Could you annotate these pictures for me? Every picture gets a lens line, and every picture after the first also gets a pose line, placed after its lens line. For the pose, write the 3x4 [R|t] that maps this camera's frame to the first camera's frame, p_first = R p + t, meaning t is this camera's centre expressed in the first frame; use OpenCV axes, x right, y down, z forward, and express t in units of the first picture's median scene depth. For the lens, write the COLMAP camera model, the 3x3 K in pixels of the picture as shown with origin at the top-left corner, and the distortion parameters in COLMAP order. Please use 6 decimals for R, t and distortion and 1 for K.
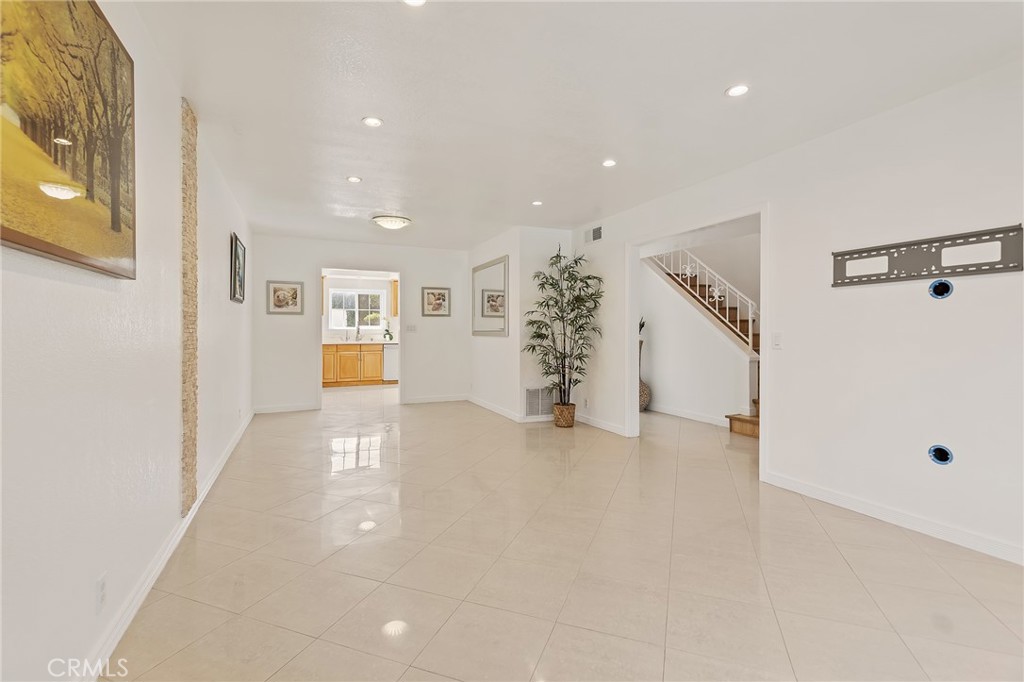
lens RADIAL K [[463.6, 0, 511.7], [0, 463.6, 336.5], [0, 0, 1]] dist [0.000577, -0.000325]
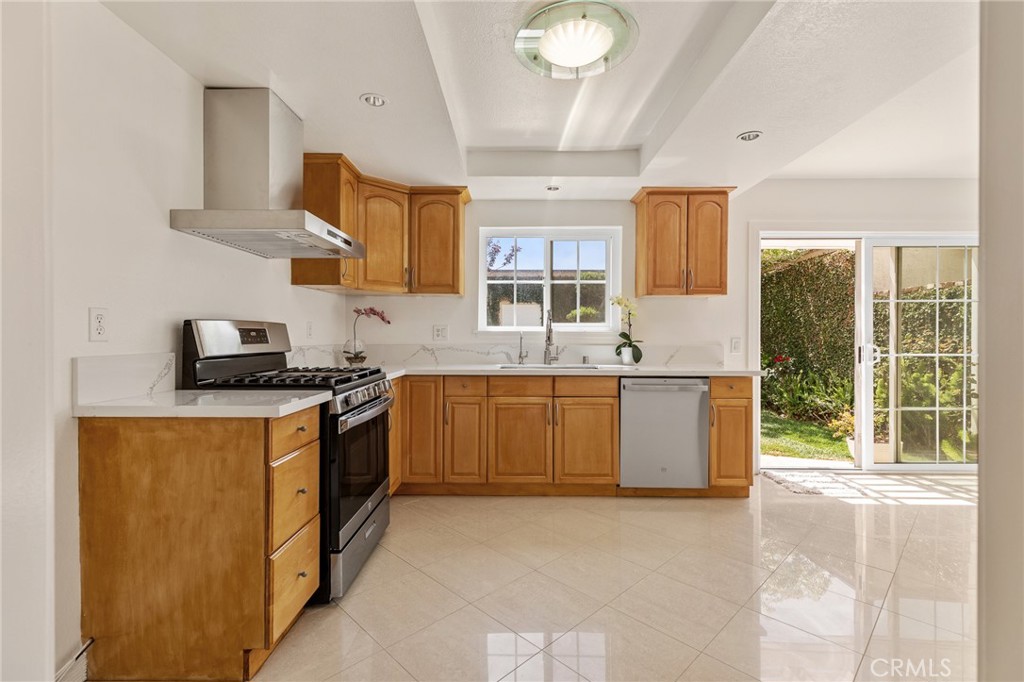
lens RADIAL K [[463.6, 0, 505.6], [0, 463.6, 335.0], [0, 0, 1]] dist [0.000577, -0.000325]
pose [[0.899851, 0.004360, -0.436175, -0.198876], [-0.005094, 0.999987, -0.000513, -0.013062], [0.436167, 0.002684, 0.899861, 0.644997]]
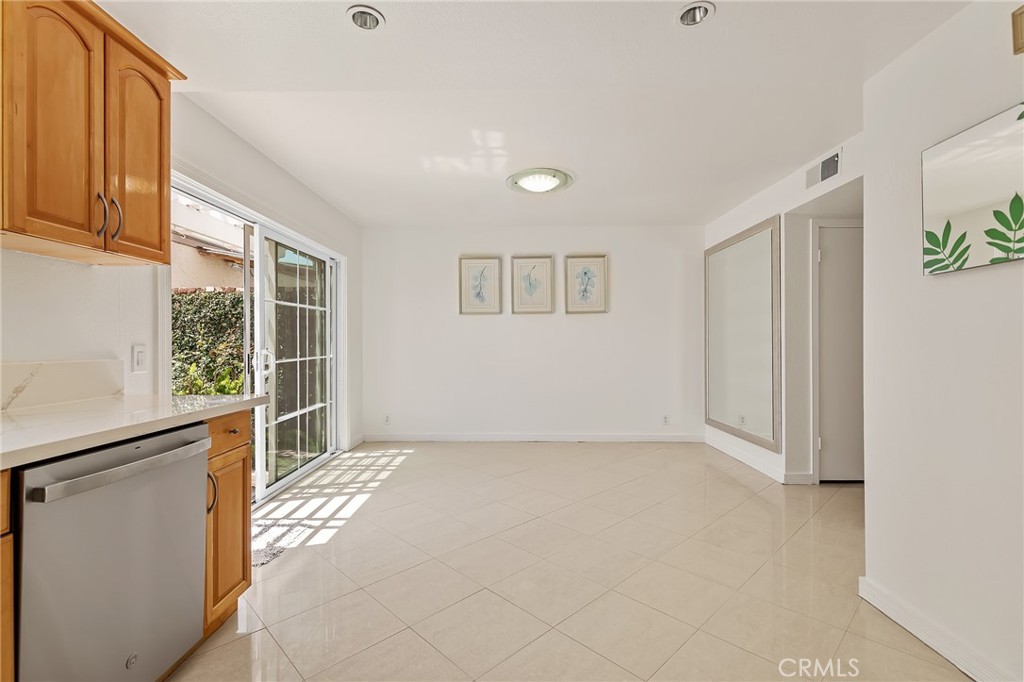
lens RADIAL K [[463.6, 0, 507.0], [0, 463.6, 343.2], [0, 0, 1]] dist [0.000577, -0.000325]
pose [[0.427252, -0.003456, 0.904126, -0.309282], [0.004341, 0.999989, 0.001771, -0.012116], [-0.904122, 0.003168, 0.427263, 0.818477]]
